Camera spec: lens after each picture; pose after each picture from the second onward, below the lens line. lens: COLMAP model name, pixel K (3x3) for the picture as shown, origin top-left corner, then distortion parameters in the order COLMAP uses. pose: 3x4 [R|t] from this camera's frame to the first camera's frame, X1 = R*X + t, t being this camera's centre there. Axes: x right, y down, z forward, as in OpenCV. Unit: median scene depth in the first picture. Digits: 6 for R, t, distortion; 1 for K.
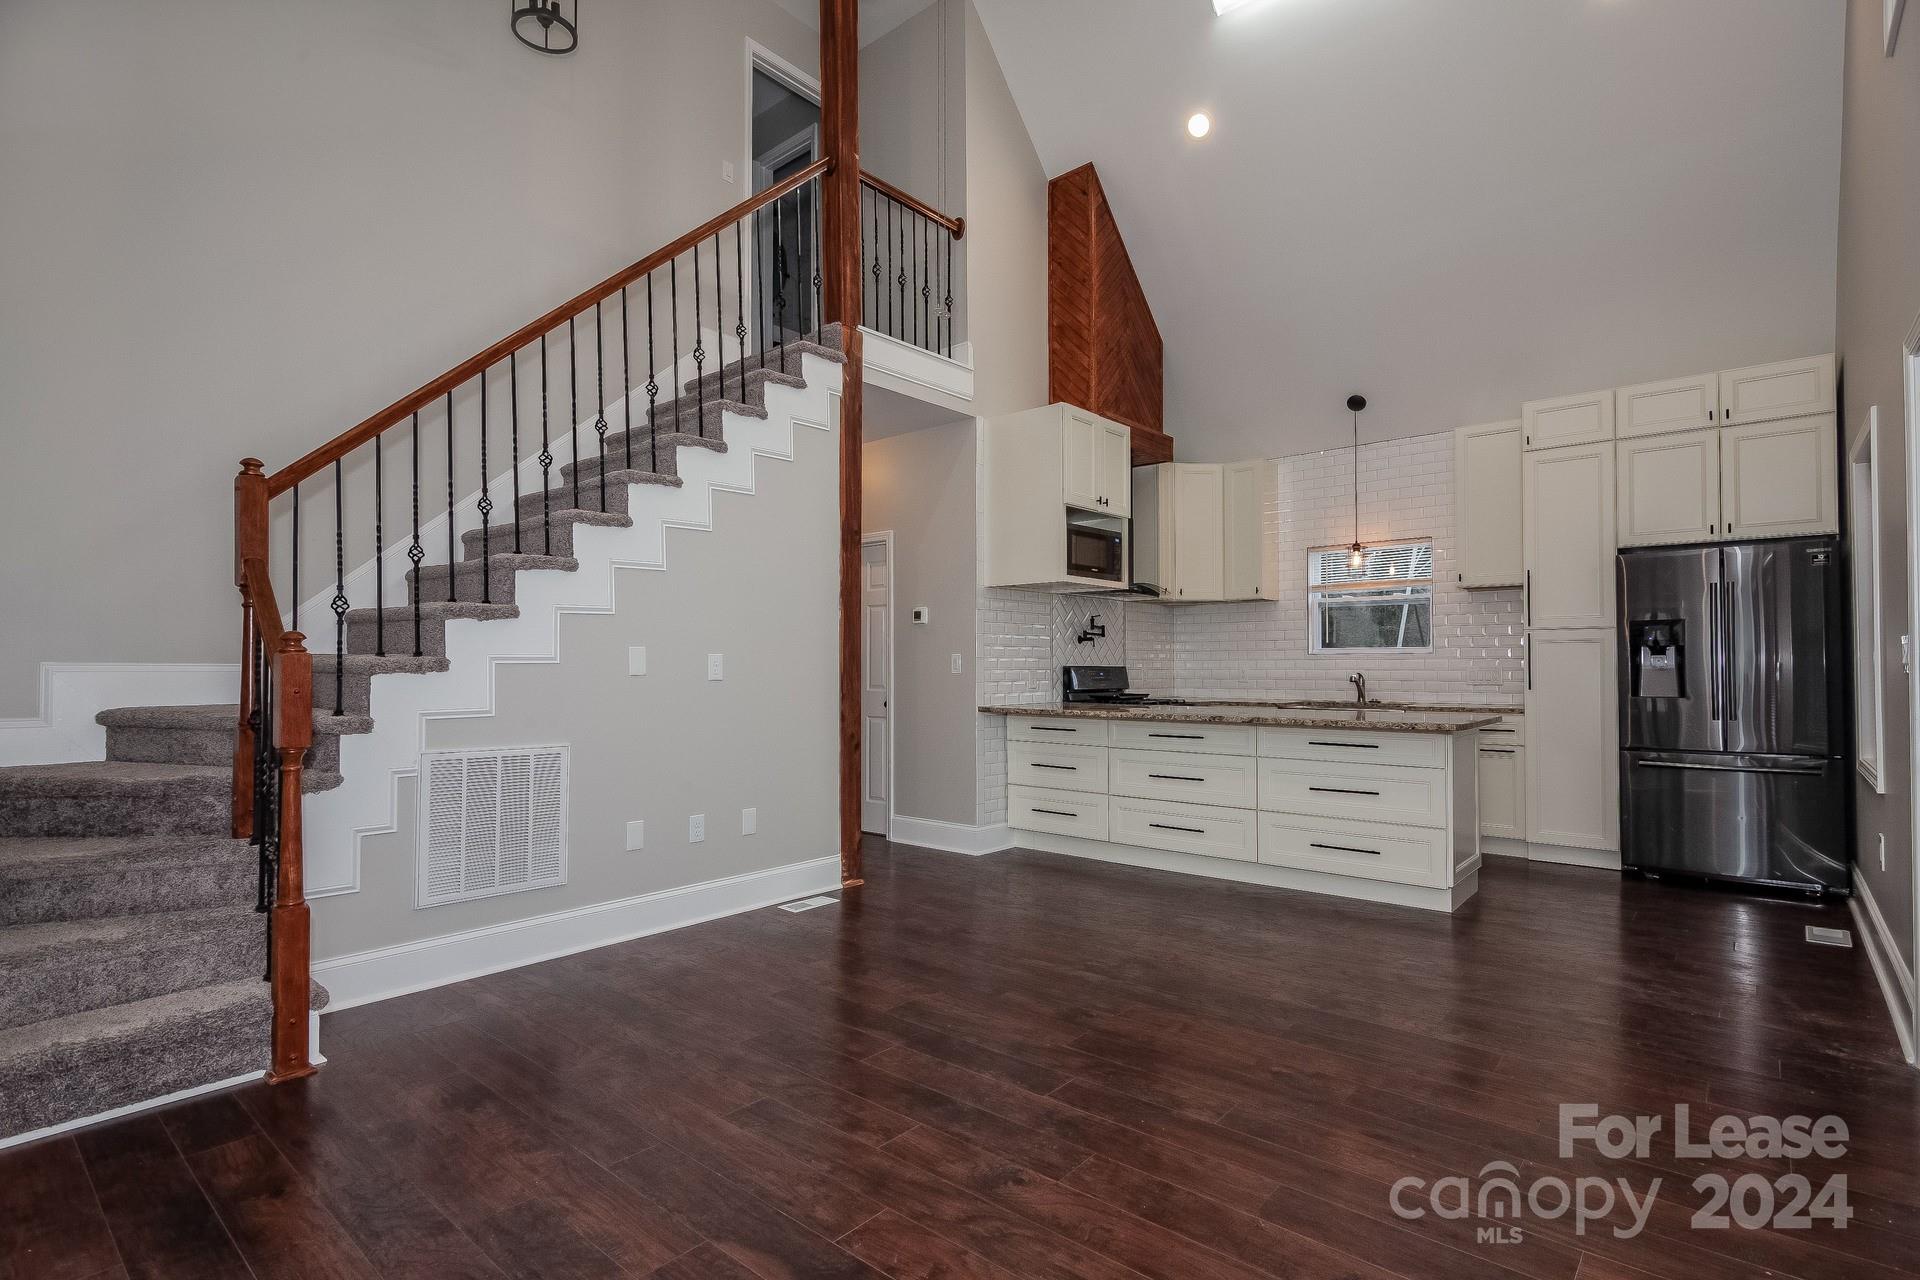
lens RADIAL K [[924.9, 0, 959.8], [0, 924.9, 658.9], [0, 0, 1]] dist [-0.008359, 0.000083]
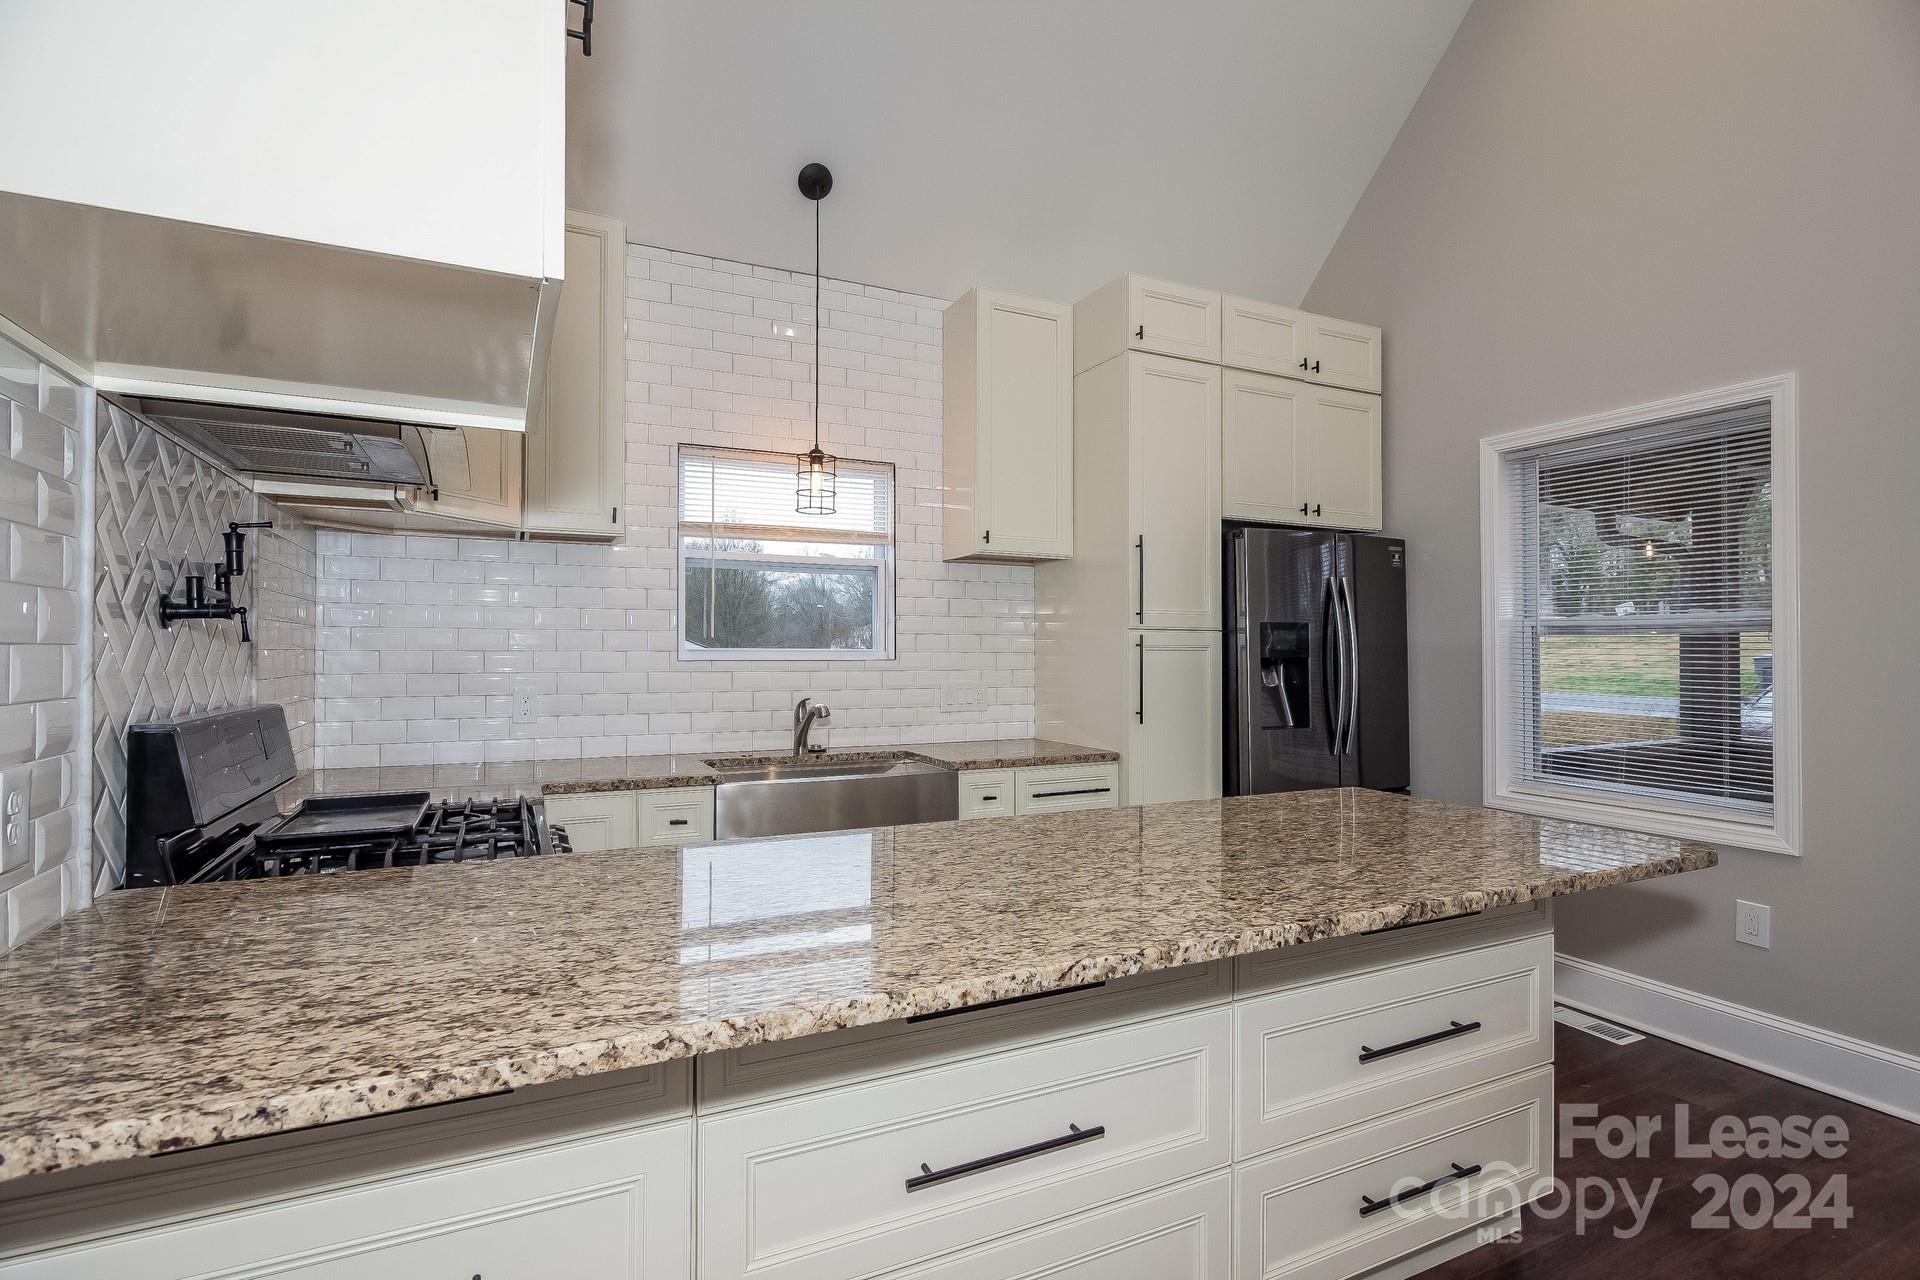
lens RADIAL K [[921.6, 0, 960.0], [0, 921.6, 640.0], [0, 0, 1]] dist [0.000024, 0.000084]
pose [[0.393958, 0.014981, 0.919006, -0.013536], [-0.010426, 0.999876, -0.011830, -0.012692], [-0.919069, -0.004921, 0.394066, 0.717722]]
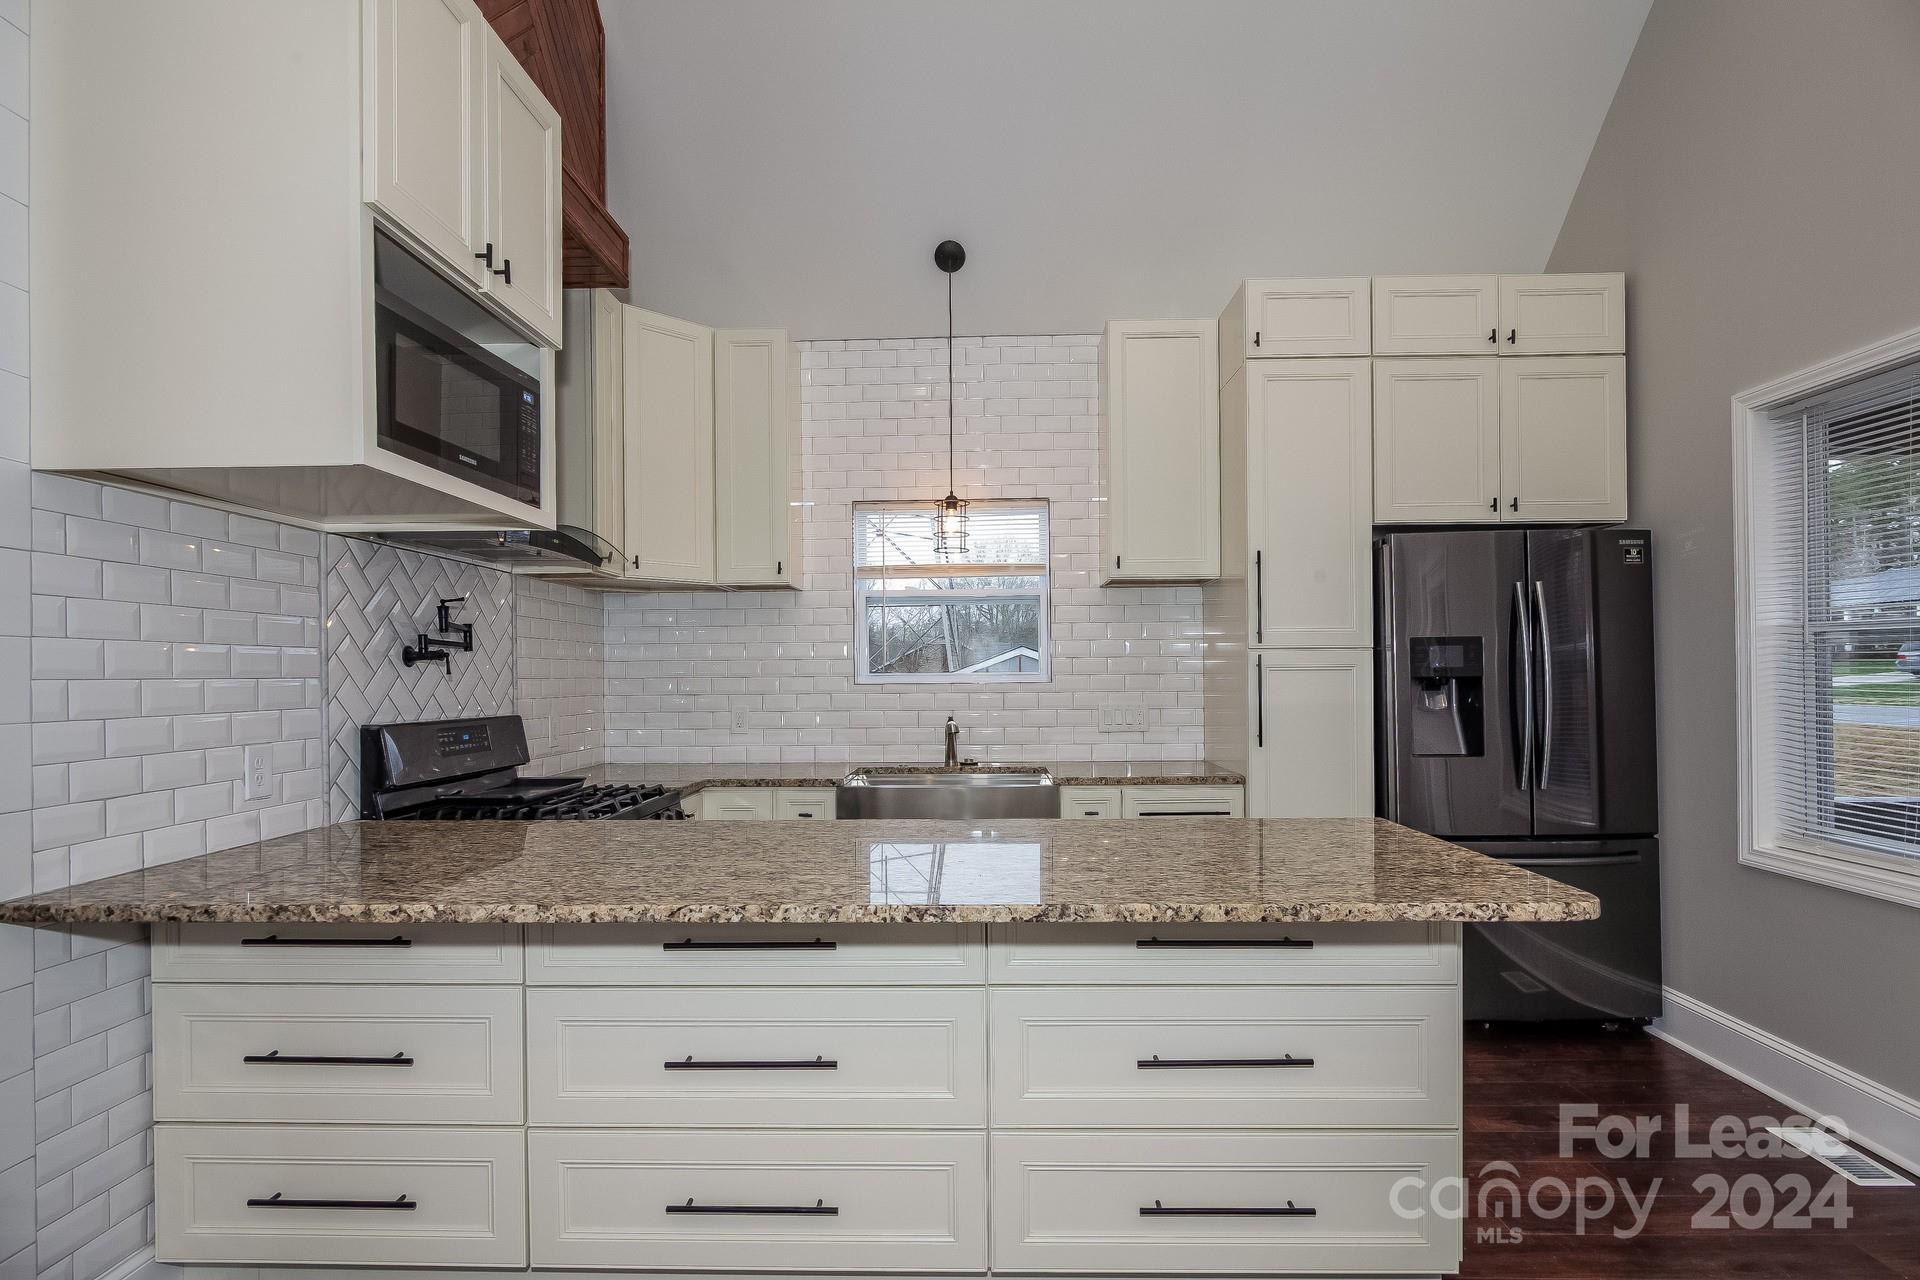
lens RADIAL K [[933.4, 0, 958.8], [0, 933.4, 673.8], [0, 0, 1]] dist [-0.000935, -0.000156]
pose [[0.770967, -0.003715, 0.636864, 0.056176], [0.001835, 0.999992, 0.003612, -0.014607], [-0.636872, -0.001616, 0.770968, 0.539085]]
